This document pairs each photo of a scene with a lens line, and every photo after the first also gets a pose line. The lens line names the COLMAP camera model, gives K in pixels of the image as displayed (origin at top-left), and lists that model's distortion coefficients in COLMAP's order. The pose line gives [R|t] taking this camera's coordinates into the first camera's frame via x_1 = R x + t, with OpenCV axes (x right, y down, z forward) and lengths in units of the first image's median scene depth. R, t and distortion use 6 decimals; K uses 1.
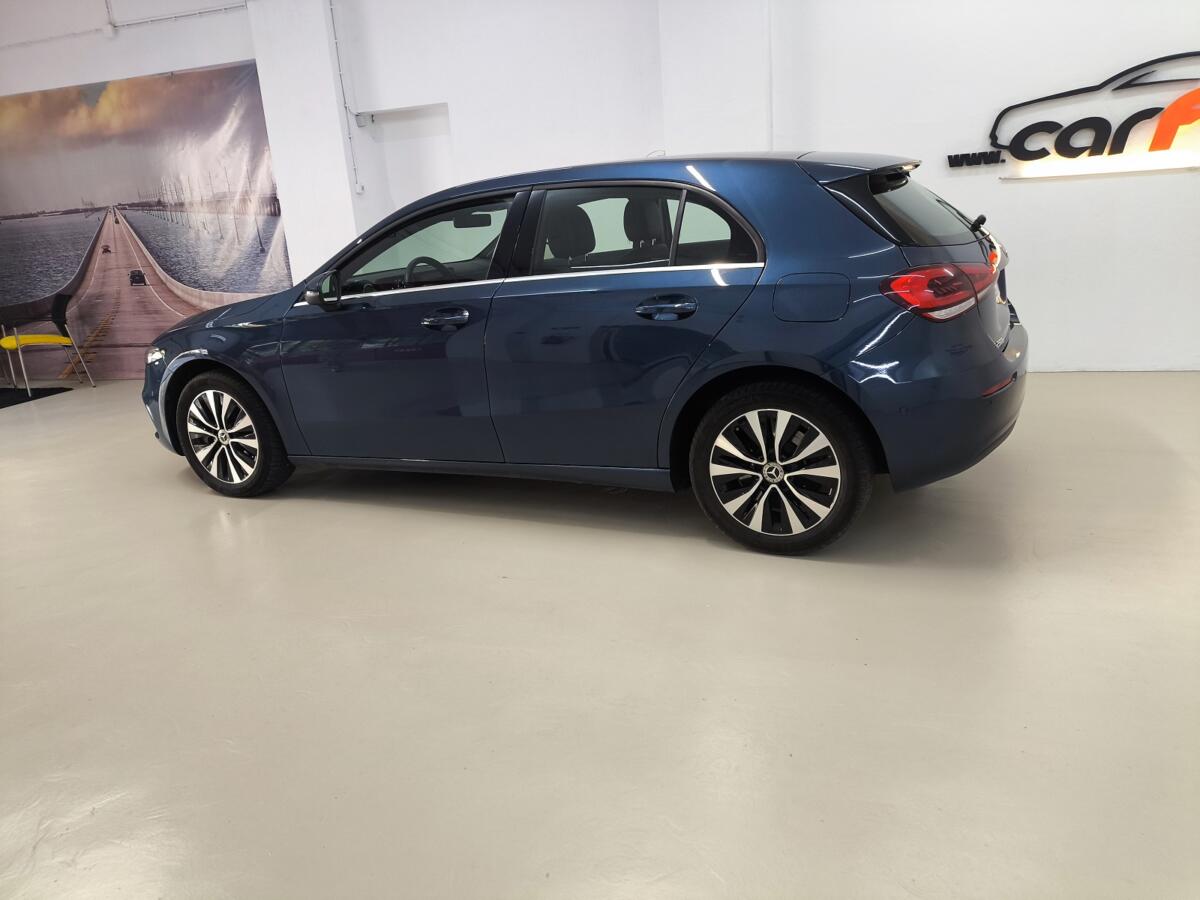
lens RADIAL K [[908.8, 0, 597.0], [0, 908.8, 438.4], [0, 0, 1]] dist [0.040822, -0.042524]
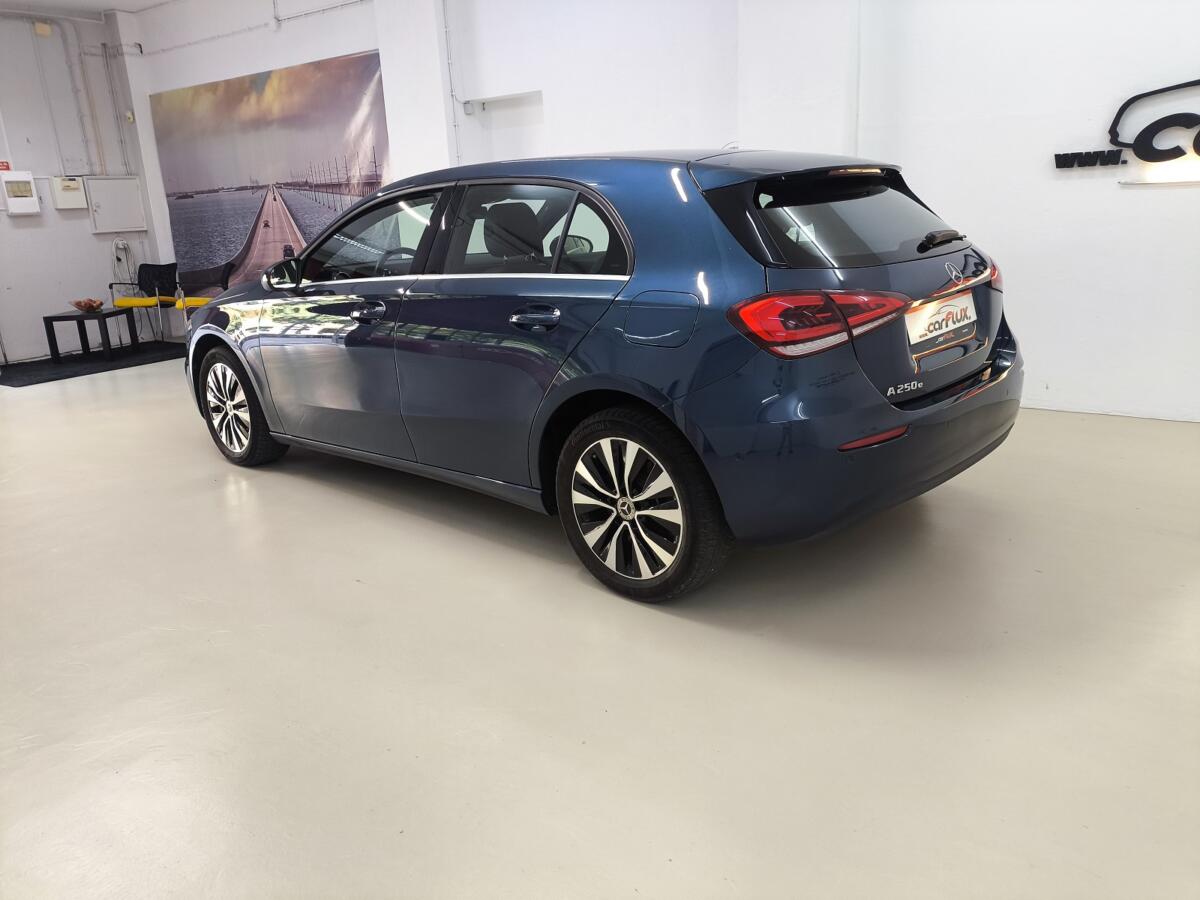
lens RADIAL K [[908.8, 0, 583.5], [0, 908.8, 434.0], [0, 0, 1]] dist [0.040822, -0.042524]
pose [[0.957472, 0.101628, -0.270037, 0.239104], [-0.098124, 0.994822, 0.026483, -0.034226], [0.271330, 0.001141, 0.962486, 0.073073]]
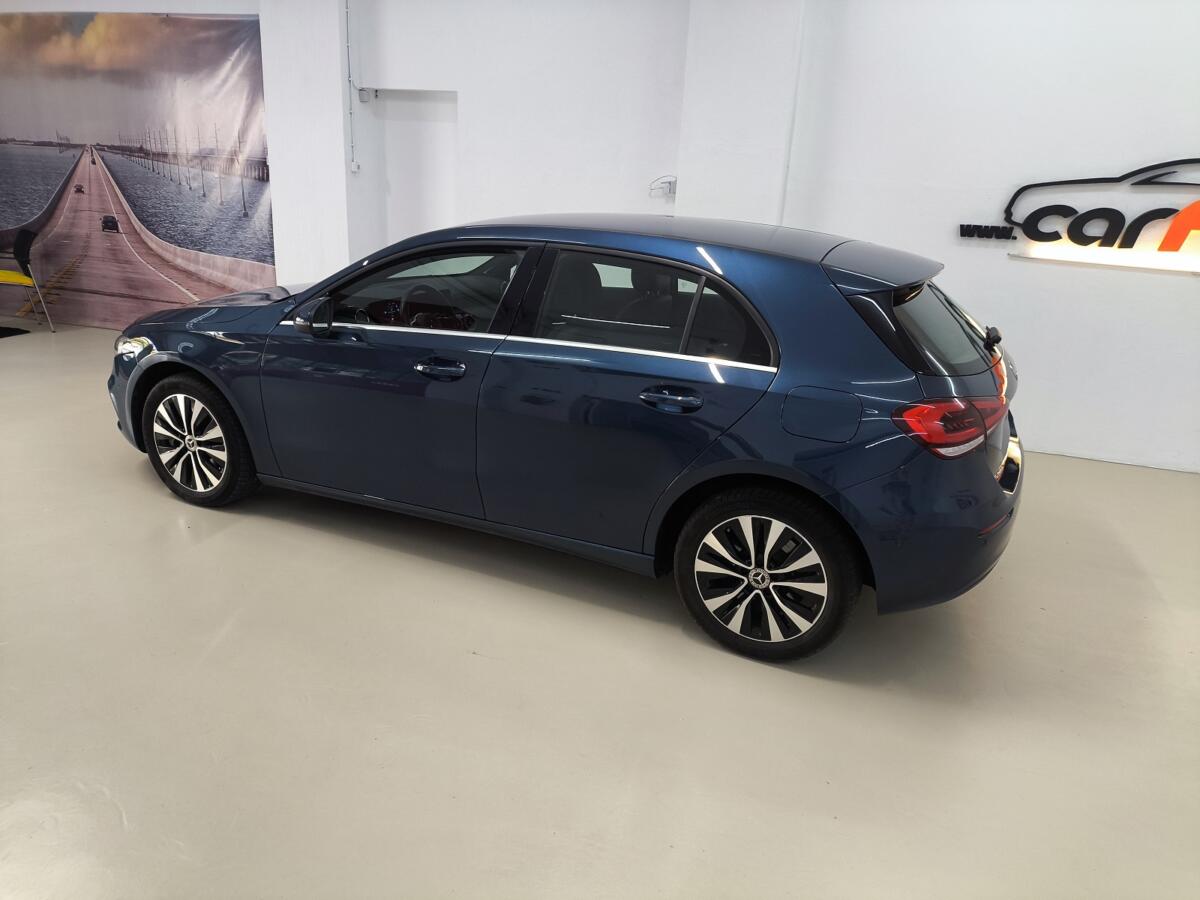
lens RADIAL K [[908.8, 0, 604.4], [0, 908.8, 447.9], [0, 0, 1]] dist [0.040822, -0.042524]
pose [[0.992212, 0.112948, 0.052512, -0.024535], [-0.115621, 0.991983, 0.051007, -0.081793], [-0.046330, -0.056682, 0.997317, 0.020889]]
